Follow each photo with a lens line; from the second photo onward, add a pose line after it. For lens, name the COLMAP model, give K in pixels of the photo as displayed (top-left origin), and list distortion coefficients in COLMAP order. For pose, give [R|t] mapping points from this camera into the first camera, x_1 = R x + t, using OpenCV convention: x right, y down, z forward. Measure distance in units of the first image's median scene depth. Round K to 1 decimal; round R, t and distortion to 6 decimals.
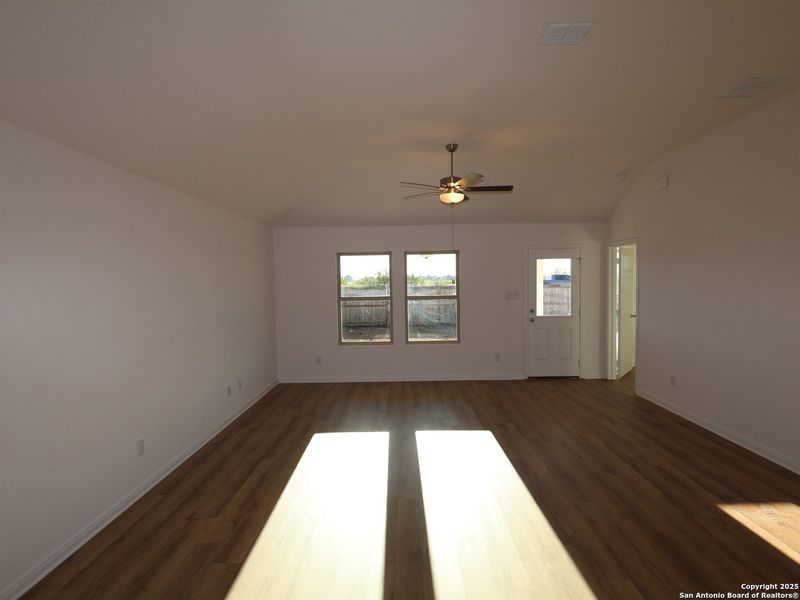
lens RADIAL K [[419.3, 0, 400.2], [0, 419.3, 303.0], [0, 0, 1]] dist [0.000044, 0.000922]
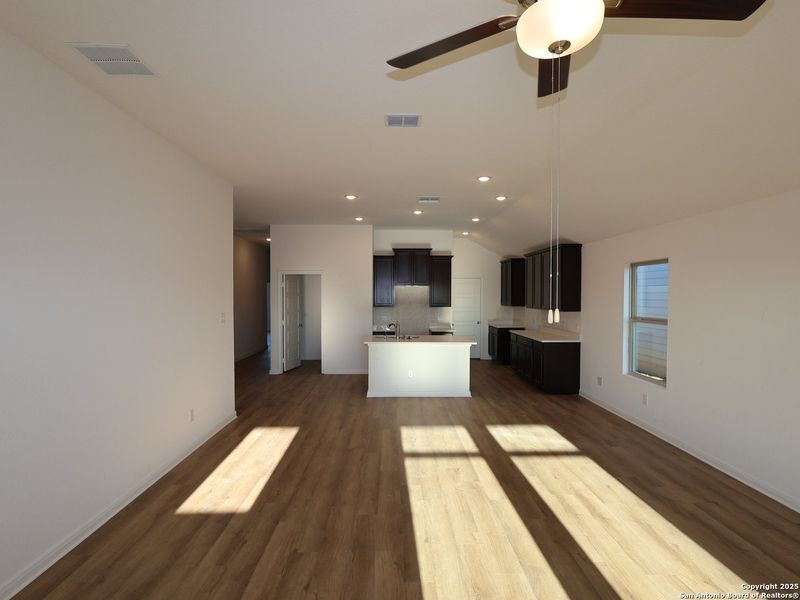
lens RADIAL K [[419.3, 0, 400.2], [0, 419.3, 303.0], [0, 0, 1]] dist [0.000044, 0.000922]
pose [[-0.999437, 0.015605, -0.029704, 0.343346], [0.013330, 0.997070, 0.075319, -0.118557], [0.030792, 0.074880, -0.996717, 1.829715]]
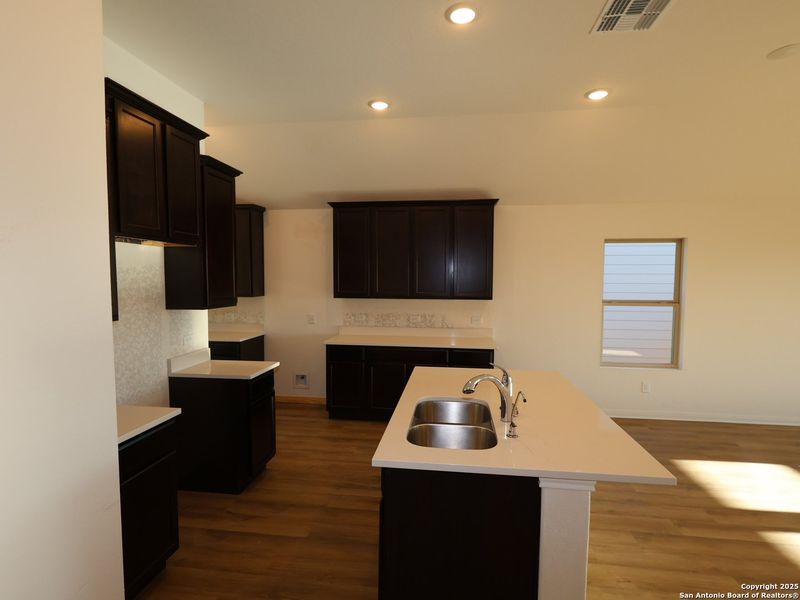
lens RADIAL K [[419.3, 0, 400.2], [0, 419.3, 303.0], [0, 0, 1]] dist [0.000044, 0.000922]
pose [[-0.125695, 0.076083, -0.989147, 0.923091], [-0.054327, 0.995031, 0.083439, 0.000831], [0.990580, 0.064225, -0.120937, -0.354292]]
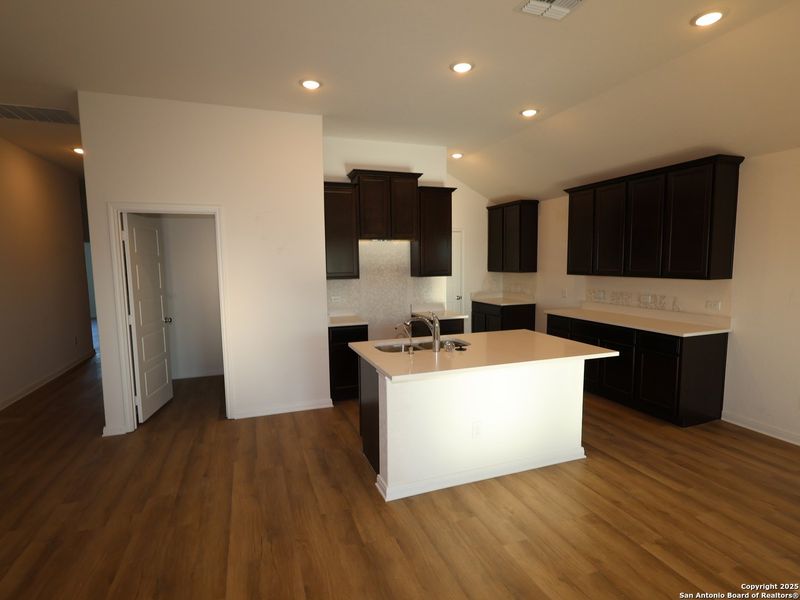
lens RADIAL K [[419.3, 0, 400.2], [0, 419.3, 303.0], [0, 0, 1]] dist [0.000044, 0.000922]
pose [[-0.935721, 0.063597, -0.346960, 0.691149], [0.009220, 0.987686, 0.156176, -0.035633], [0.352620, 0.142938, -0.924785, 0.565666]]
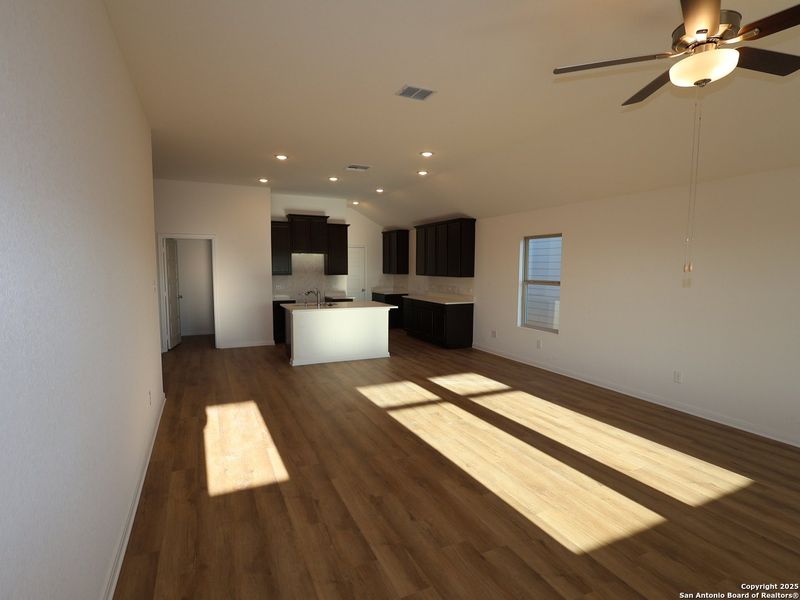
lens RADIAL K [[419.3, 0, 400.2], [0, 419.3, 303.0], [0, 0, 1]] dist [0.000044, 0.000922]
pose [[-0.900734, 0.050664, -0.431407, 0.837241], [-0.012918, 0.989611, 0.143190, -0.103157], [0.434180, 0.134549, -0.890721, 1.795006]]
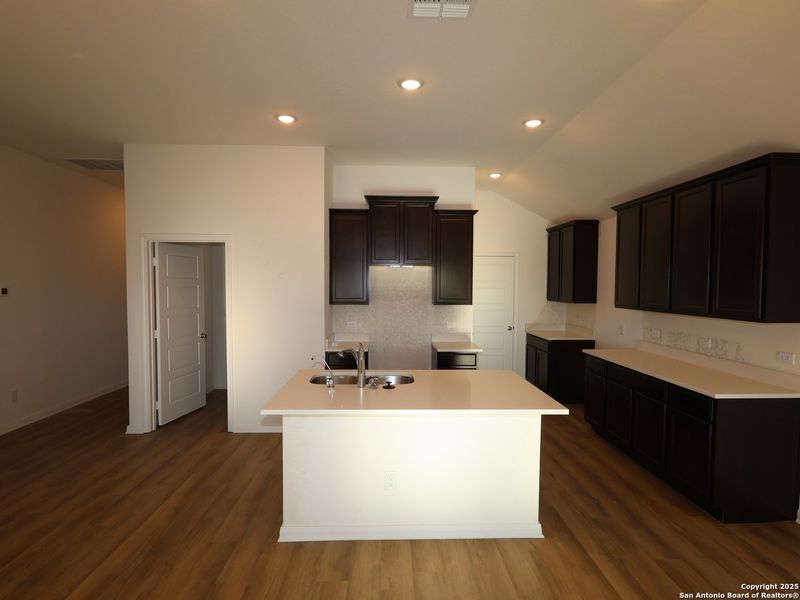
lens RADIAL K [[419.3, 0, 400.2], [0, 419.3, 303.0], [0, 0, 1]] dist [0.000044, 0.000922]
pose [[-0.999106, 0.012747, -0.040319, 0.247487], [0.008720, 0.995096, 0.098533, -0.039054], [0.041378, 0.098094, -0.994317, 0.590669]]
